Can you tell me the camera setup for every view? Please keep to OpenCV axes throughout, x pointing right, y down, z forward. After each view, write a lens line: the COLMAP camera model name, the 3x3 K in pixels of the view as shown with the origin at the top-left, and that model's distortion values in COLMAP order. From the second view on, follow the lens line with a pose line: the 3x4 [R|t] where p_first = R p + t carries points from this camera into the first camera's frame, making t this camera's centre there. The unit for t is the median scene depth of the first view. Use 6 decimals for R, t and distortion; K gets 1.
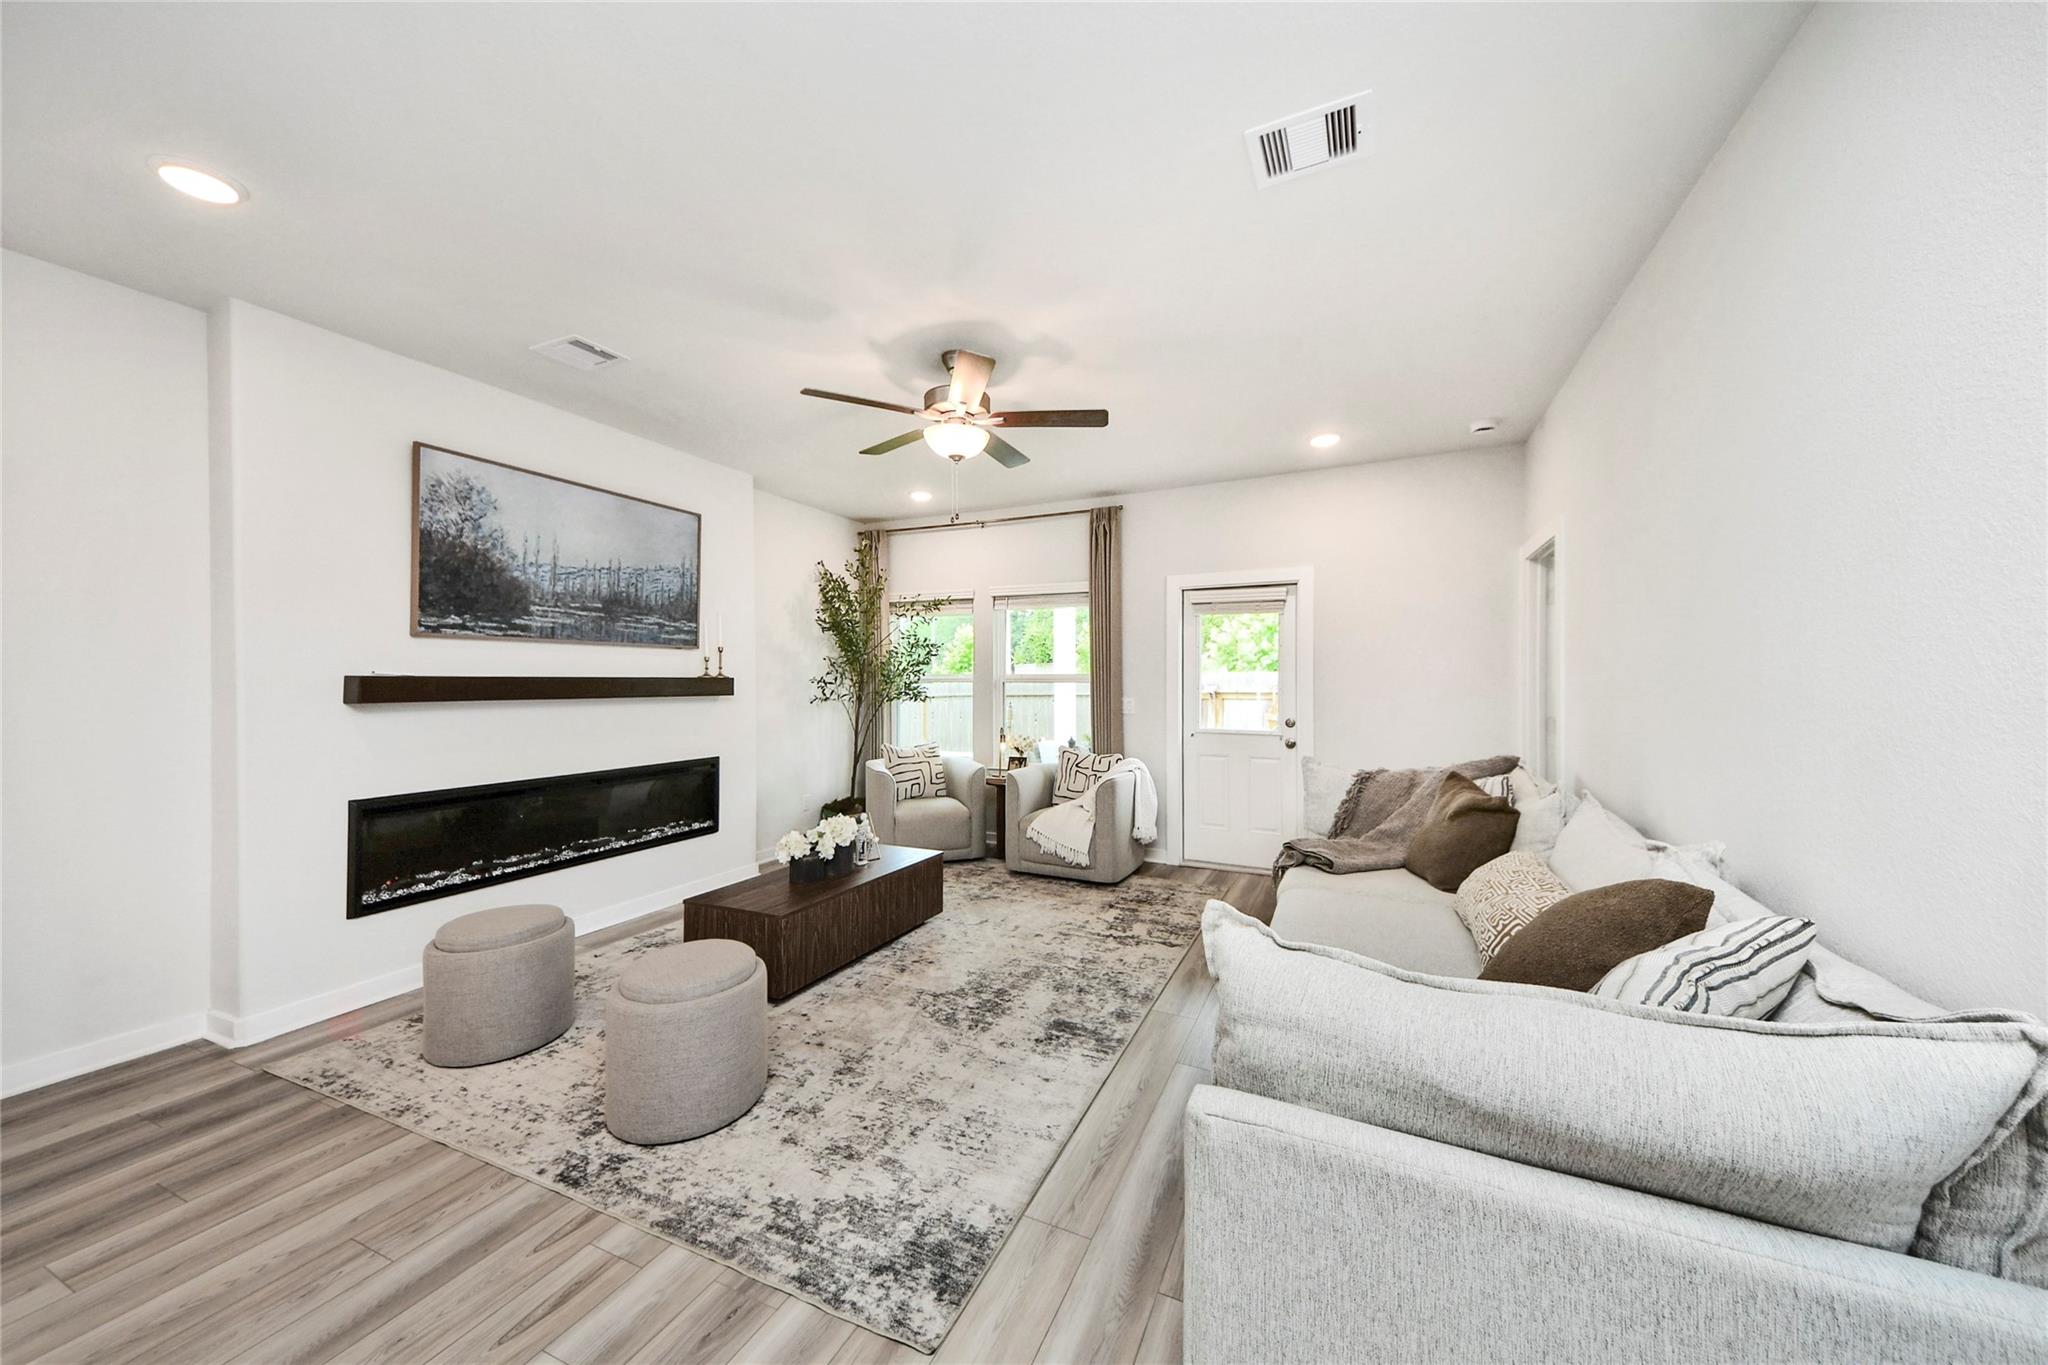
lens RADIAL K [[723.9, 0, 1025.1], [0, 723.9, 695.9], [0, 0, 1]] dist [0.079258, -0.033583]
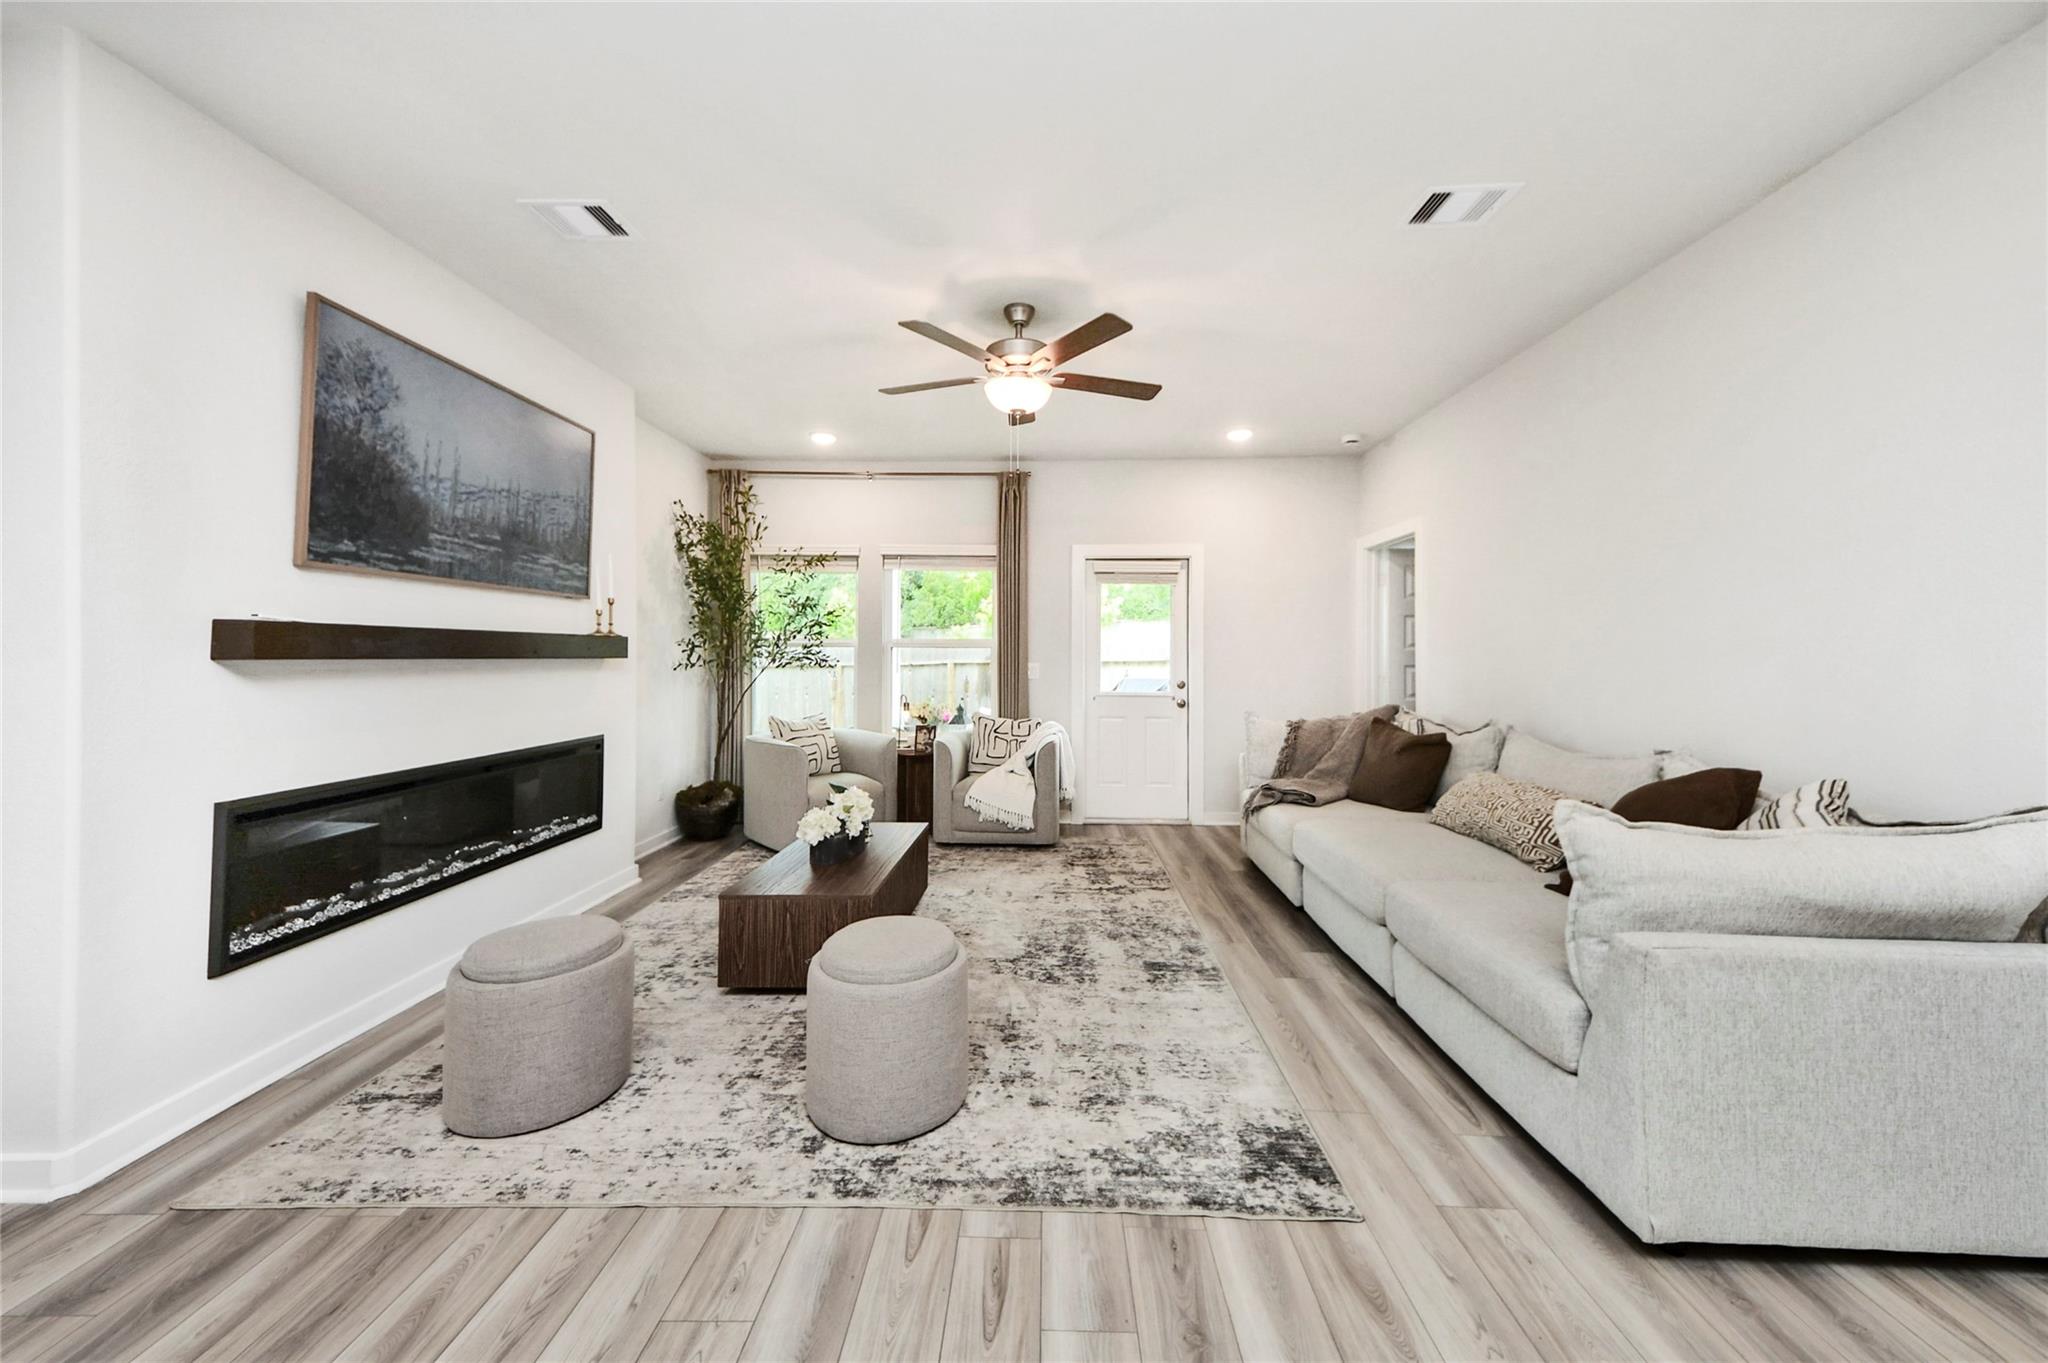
lens RADIAL K [[765.9, 0, 1022.6], [0, 765.9, 660.8], [0, 0, 1]] dist [0.077103, -0.024170]
pose [[0.919150, 0.000704, 0.393907, -0.419206], [0.004693, 0.999908, -0.012739, 0.019145], [-0.393880, 0.013558, 0.919062, 0.036755]]
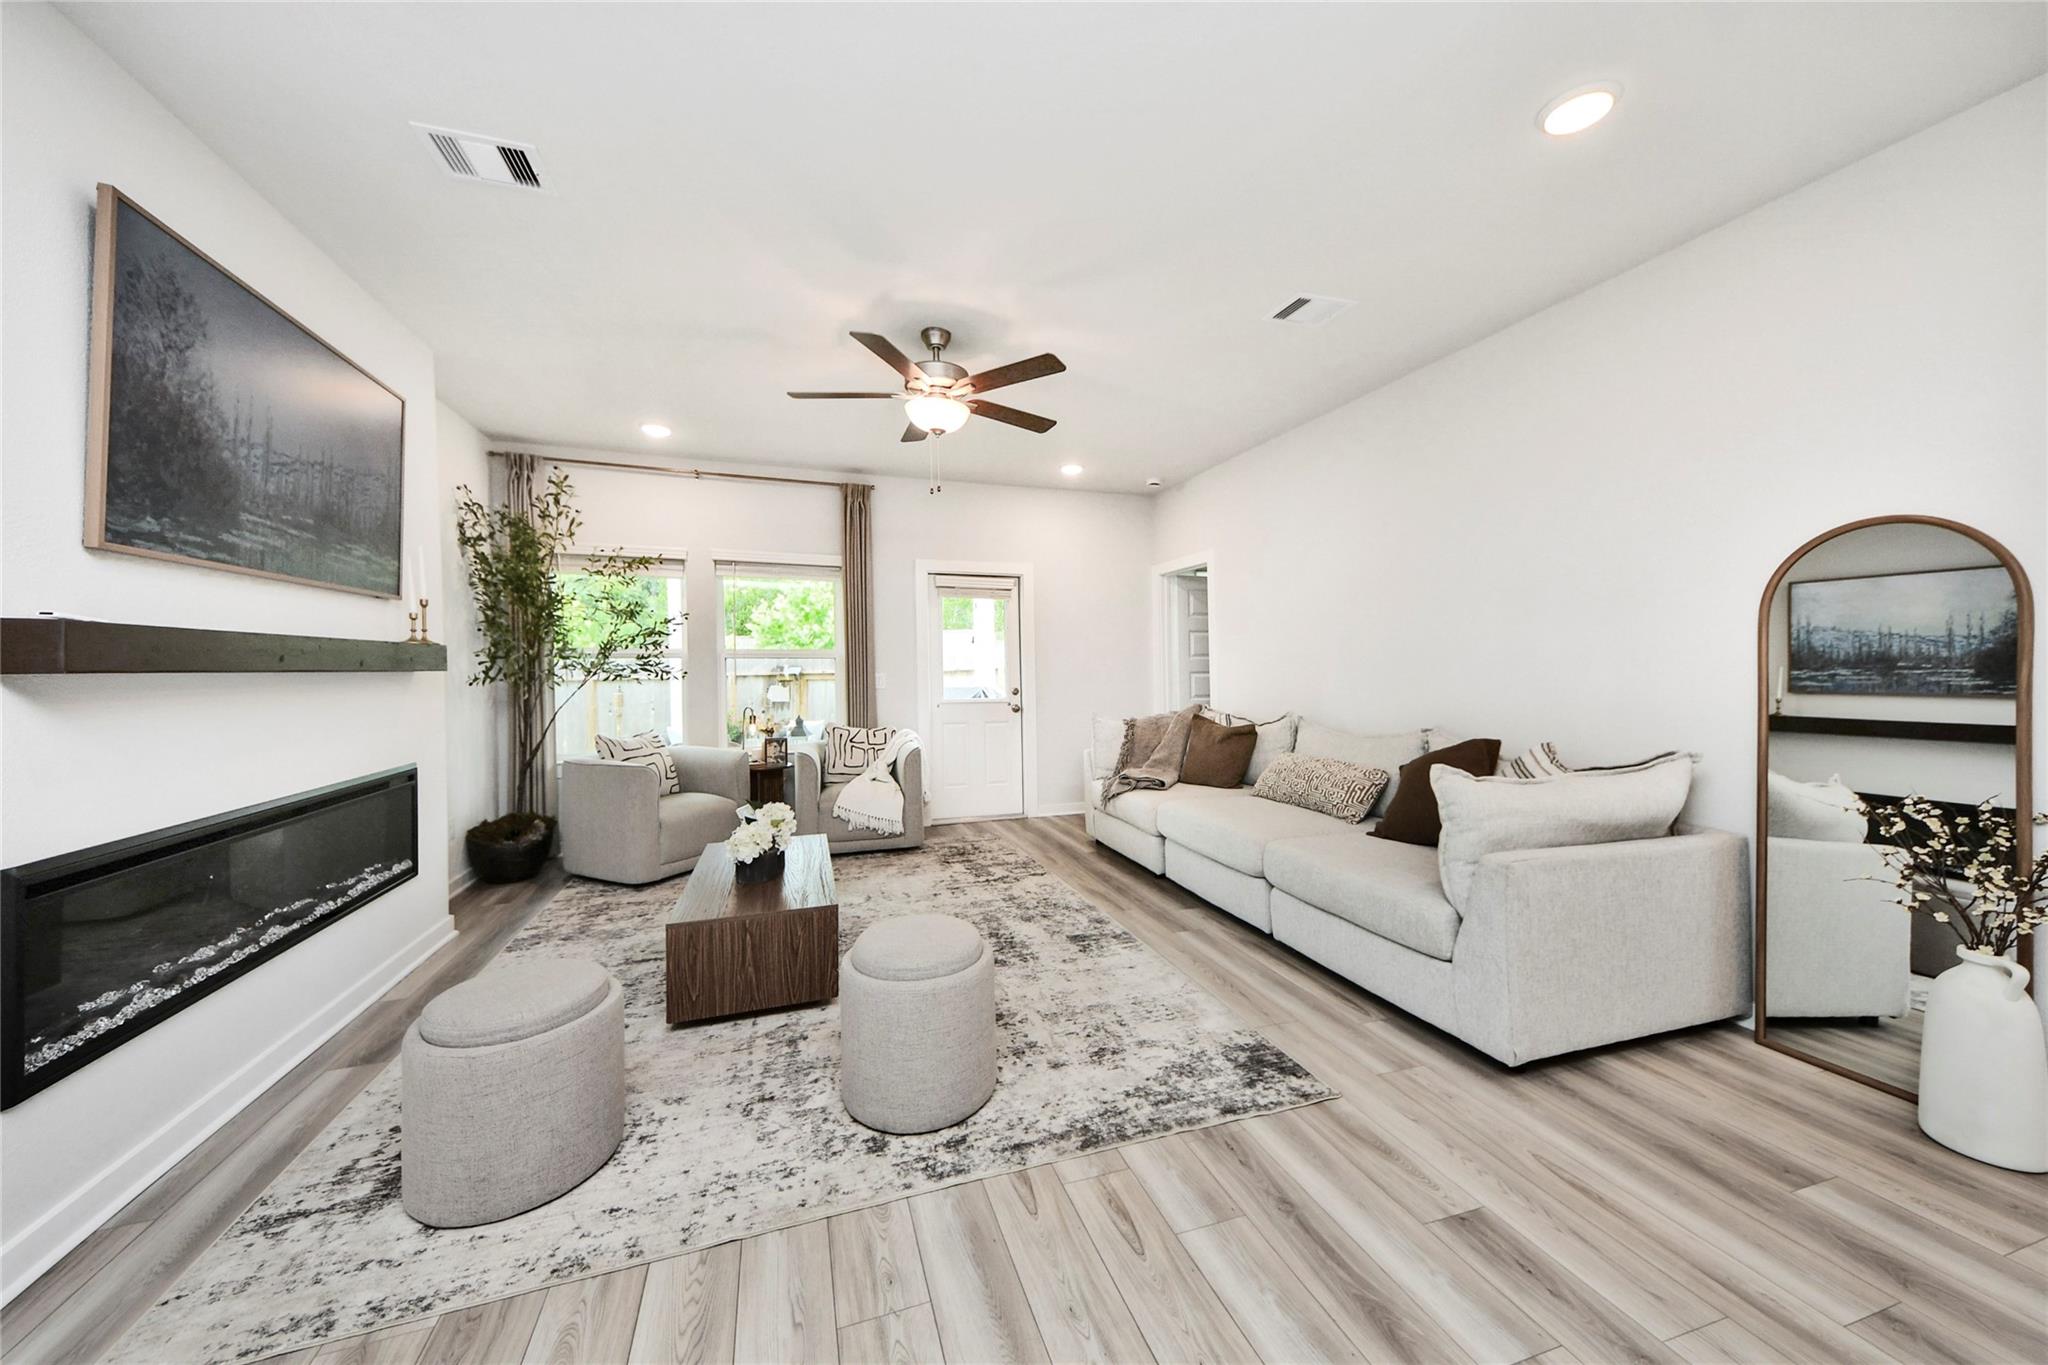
lens RADIAL K [[735.5, 0, 1027.1], [0, 735.5, 678.8], [0, 0, 1]] dist [0.073732, -0.023750]
pose [[0.726355, -0.014709, 0.687163, -0.616965], [0.019305, 0.999813, 0.000996, 0.020151], [-0.687049, 0.012542, 0.726503, 0.134574]]
